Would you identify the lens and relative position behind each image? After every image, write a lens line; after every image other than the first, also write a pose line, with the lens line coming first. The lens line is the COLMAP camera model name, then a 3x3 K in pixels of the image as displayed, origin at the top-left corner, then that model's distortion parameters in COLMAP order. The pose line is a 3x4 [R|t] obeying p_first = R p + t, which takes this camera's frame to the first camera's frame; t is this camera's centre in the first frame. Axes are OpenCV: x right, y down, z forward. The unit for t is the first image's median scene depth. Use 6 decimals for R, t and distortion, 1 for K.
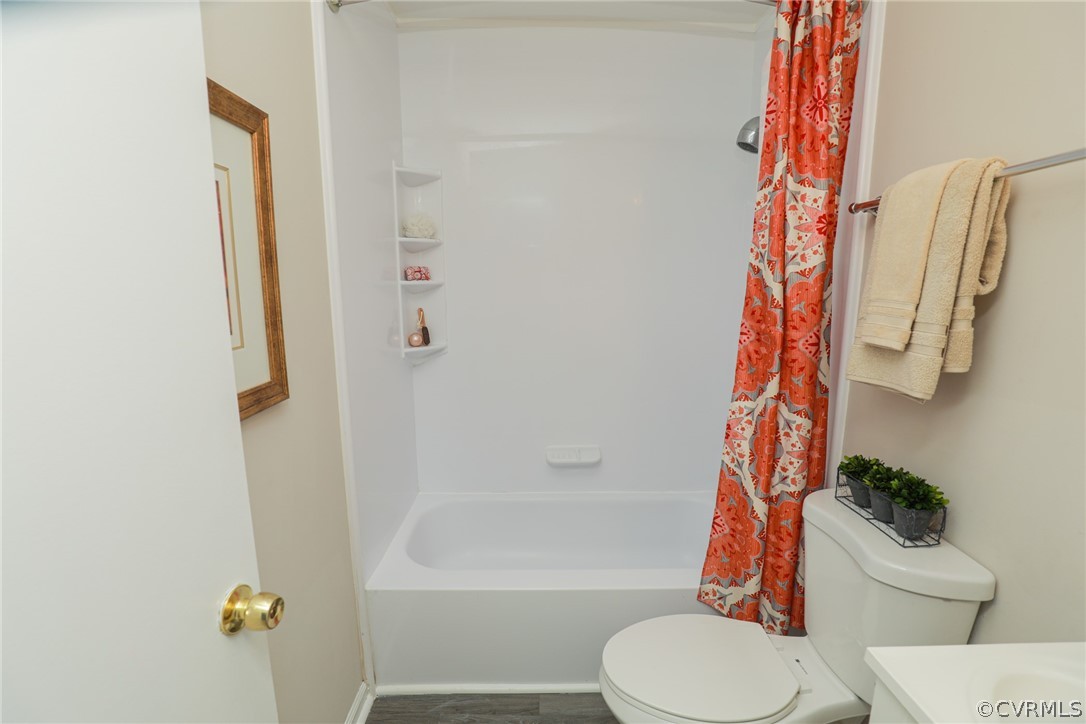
lens RADIAL K [[498.6, 0, 541.2], [0, 498.6, 367.3], [0, 0, 1]] dist [-0.035068, 0.007808]
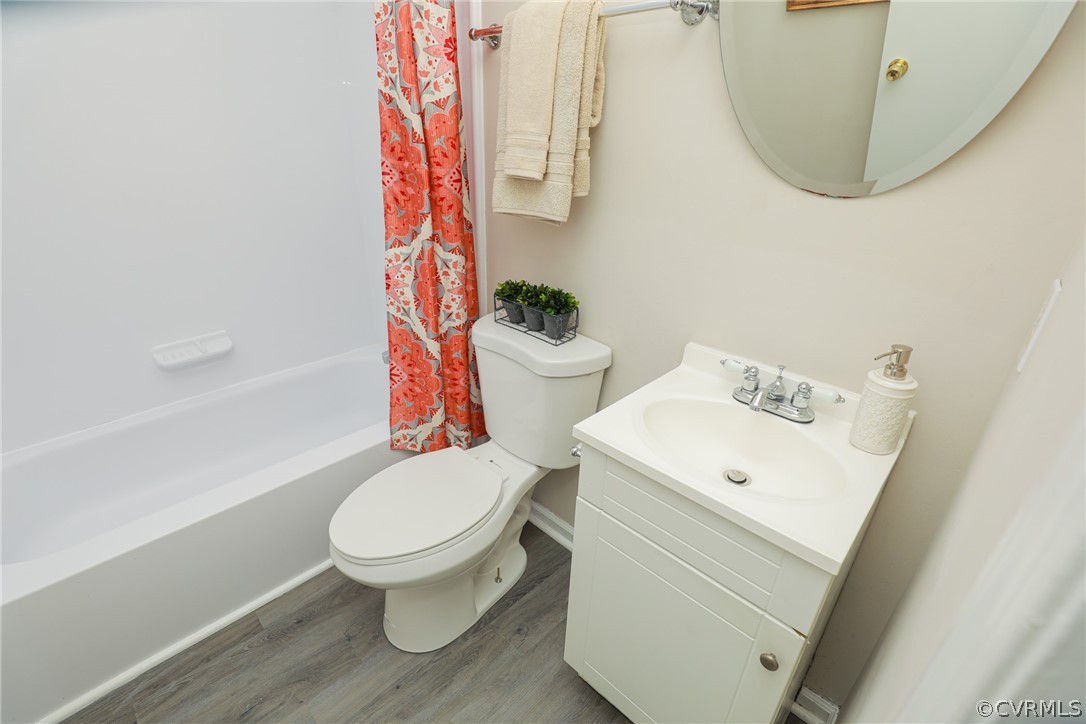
lens RADIAL K [[498.6, 0, 541.2], [0, 498.6, 367.3], [0, 0, 1]] dist [-0.035068, 0.007808]
pose [[0.705728, -0.289455, 0.646655, -0.099558], [0.092765, 0.942628, 0.320699, 0.004540], [-0.702383, -0.166340, 0.692090, 0.100215]]
